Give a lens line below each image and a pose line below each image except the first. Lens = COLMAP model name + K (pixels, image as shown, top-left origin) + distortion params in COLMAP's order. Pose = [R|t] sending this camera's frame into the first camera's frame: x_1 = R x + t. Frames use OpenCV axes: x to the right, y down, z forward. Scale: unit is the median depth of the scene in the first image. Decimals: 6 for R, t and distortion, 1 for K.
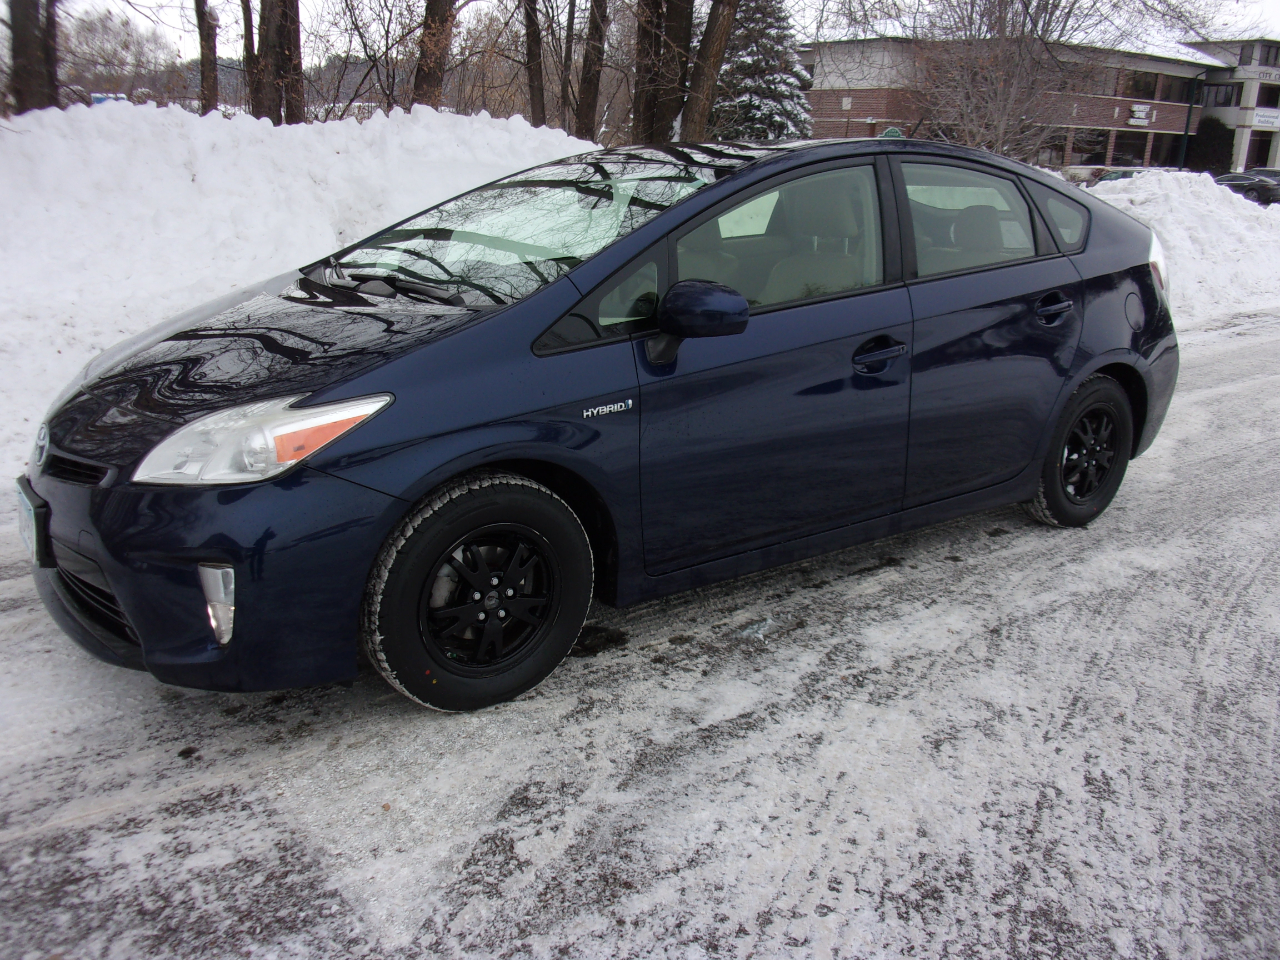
lens RADIAL K [[1028.6, 0, 640.3], [0, 1028.6, 456.7], [0, 0, 1]] dist [0.015264, -0.062307]
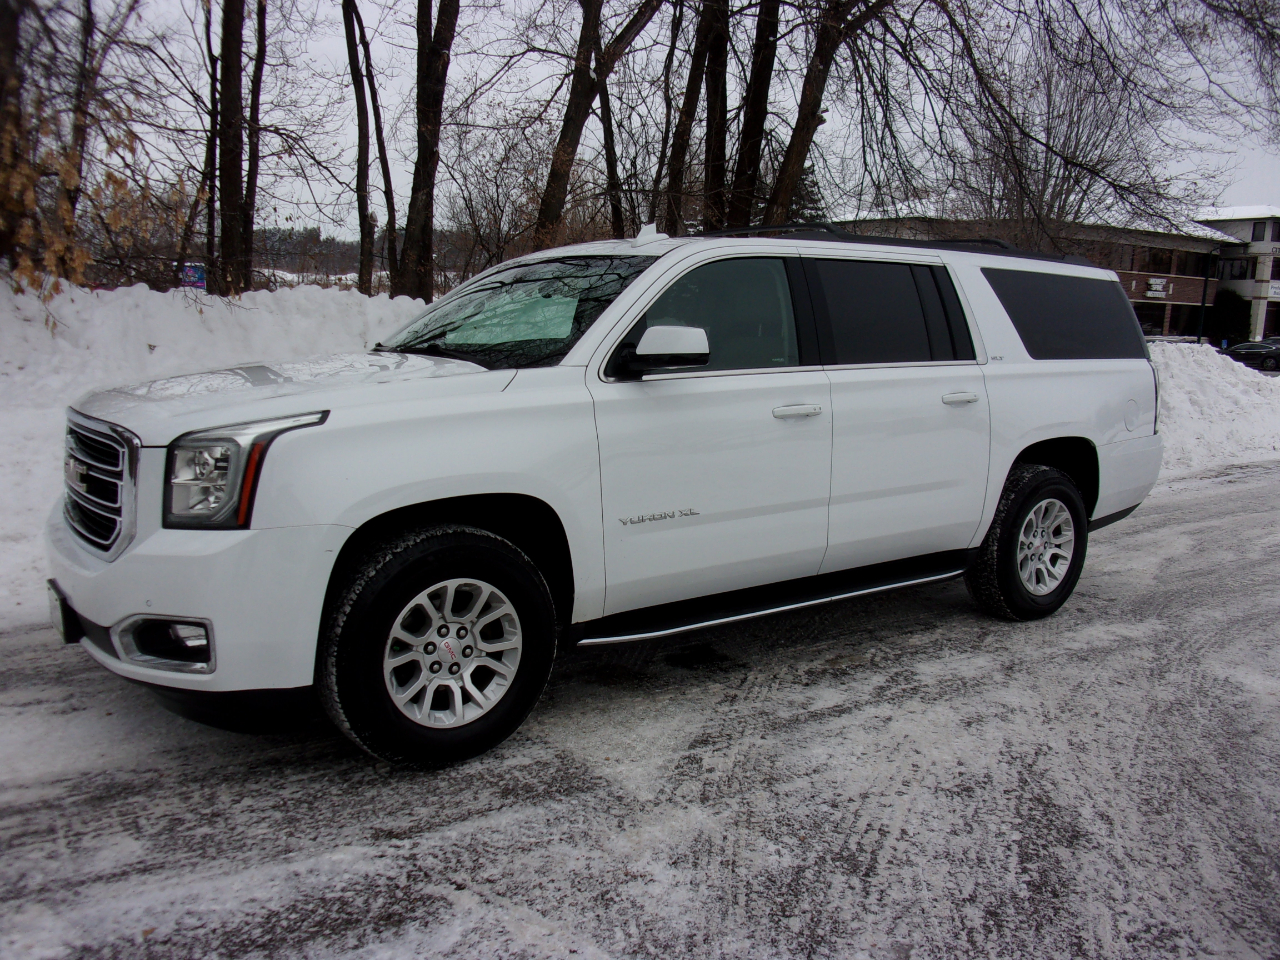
lens RADIAL K [[1028.6, 0, 645.7], [0, 1028.6, 489.4], [0, 0, 1]] dist [0.015264, -0.062307]
pose [[0.999656, 0.010389, -0.024062, -0.145007], [-0.013258, 0.992406, -0.122292, 0.128163], [0.022609, 0.122569, 0.992202, -0.521954]]
